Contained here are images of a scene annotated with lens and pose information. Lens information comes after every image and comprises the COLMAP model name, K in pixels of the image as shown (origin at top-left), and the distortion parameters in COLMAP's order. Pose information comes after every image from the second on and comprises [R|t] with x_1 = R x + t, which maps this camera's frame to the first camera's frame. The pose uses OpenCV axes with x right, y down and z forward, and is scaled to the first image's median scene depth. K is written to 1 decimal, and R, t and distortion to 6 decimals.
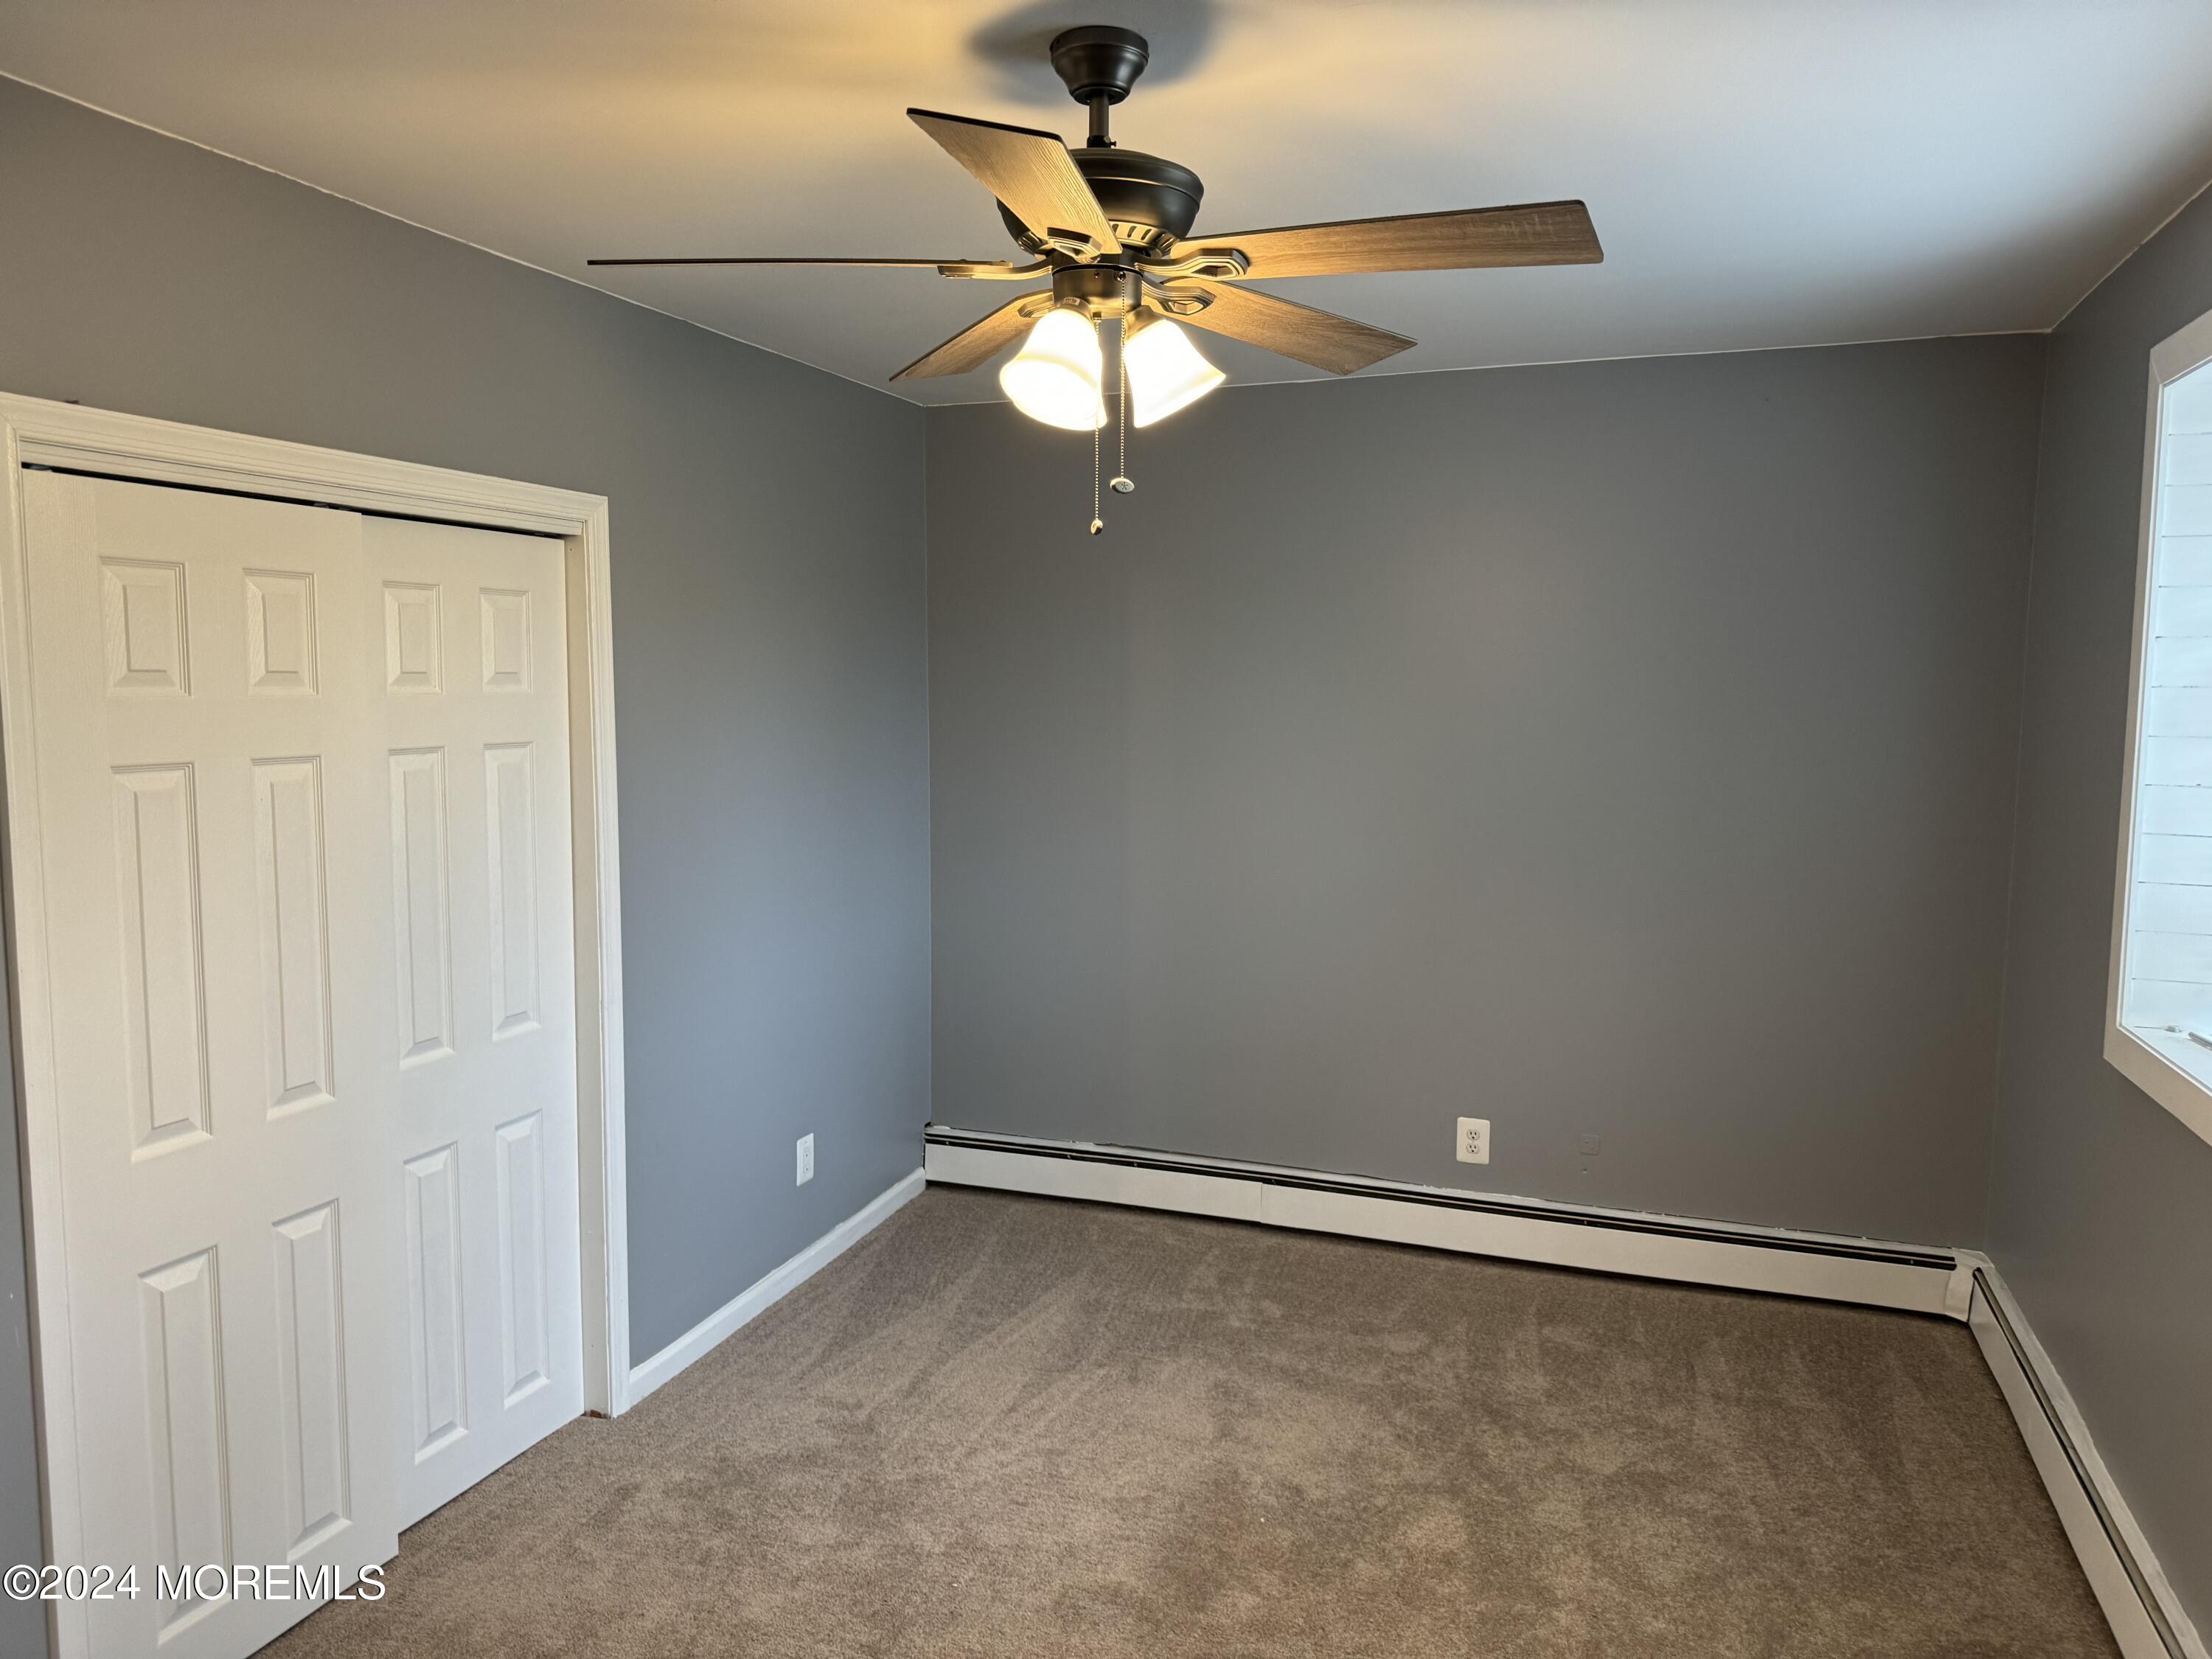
lens RADIAL K [[1582.5, 0, 1116.7], [0, 1582.5, 826.2], [0, 0, 1]] dist [0.063258, -0.051792]
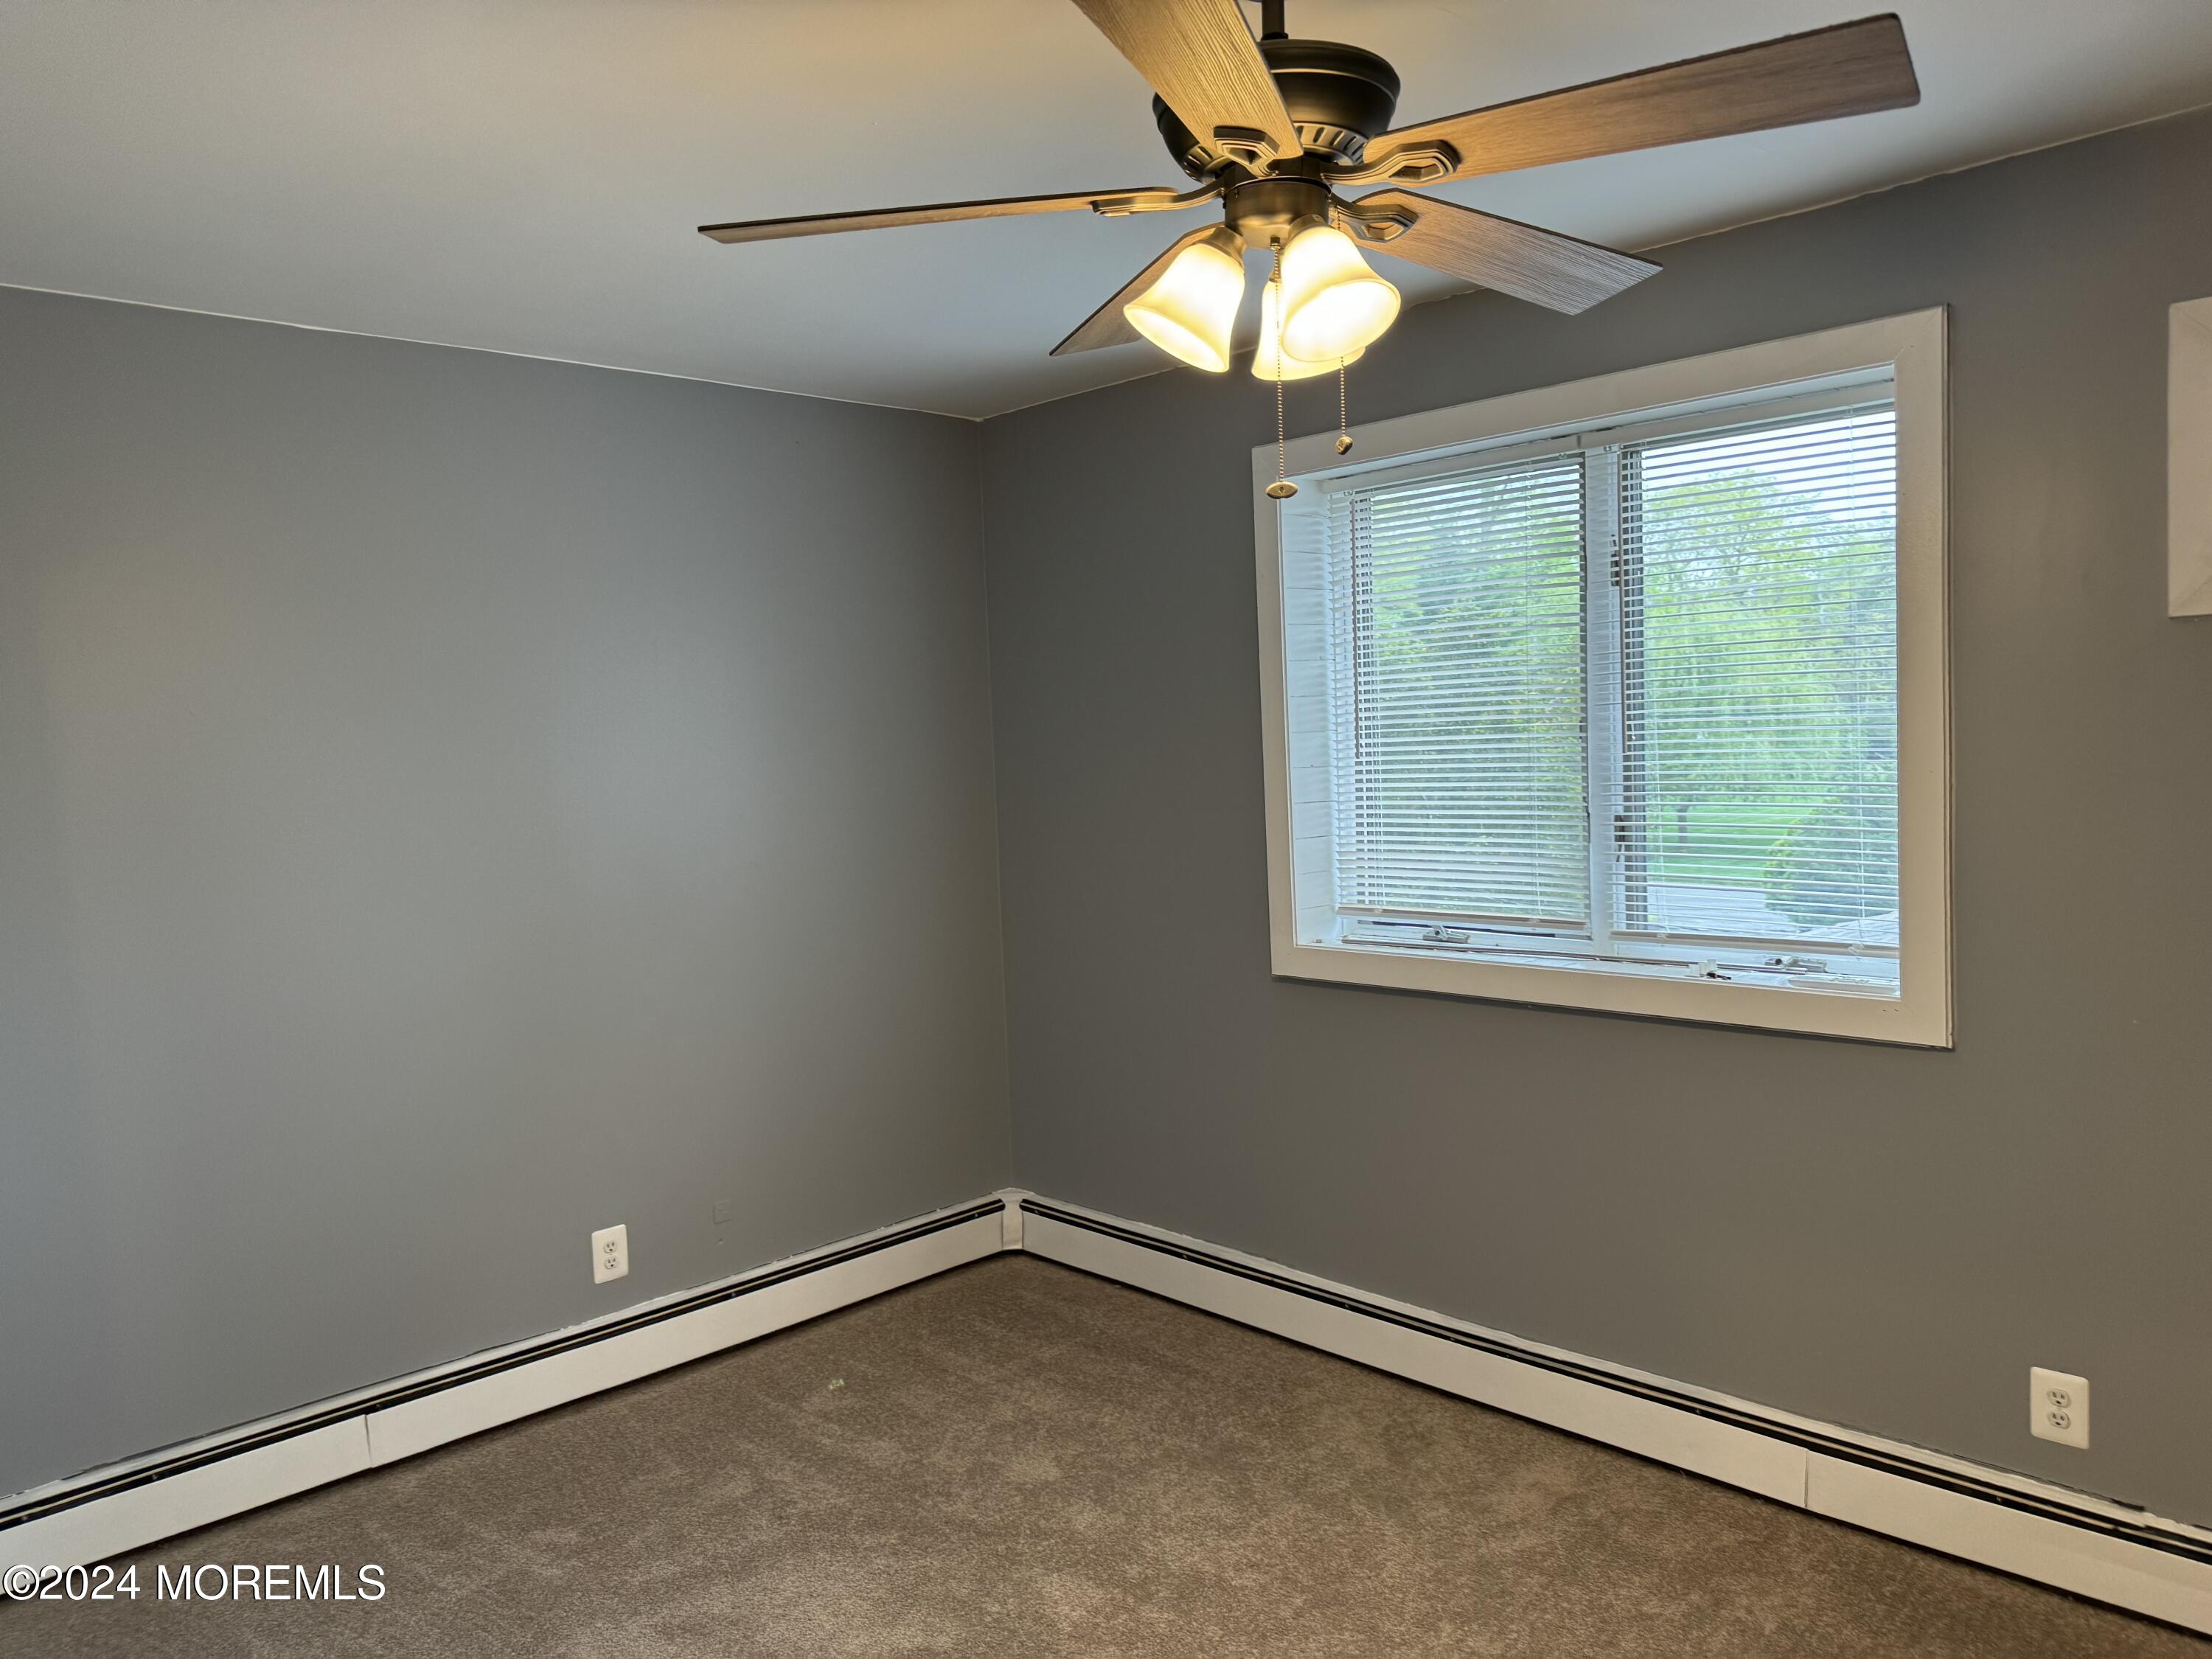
lens RADIAL K [[1582.5, 0, 1102.4], [0, 1582.5, 835.5], [0, 0, 1]] dist [0.063258, -0.051792]
pose [[0.468553, -0.099865, 0.877773, -0.450395], [0.135082, 0.990005, 0.040528, -0.029945], [-0.873047, 0.099582, 0.477360, 0.384486]]
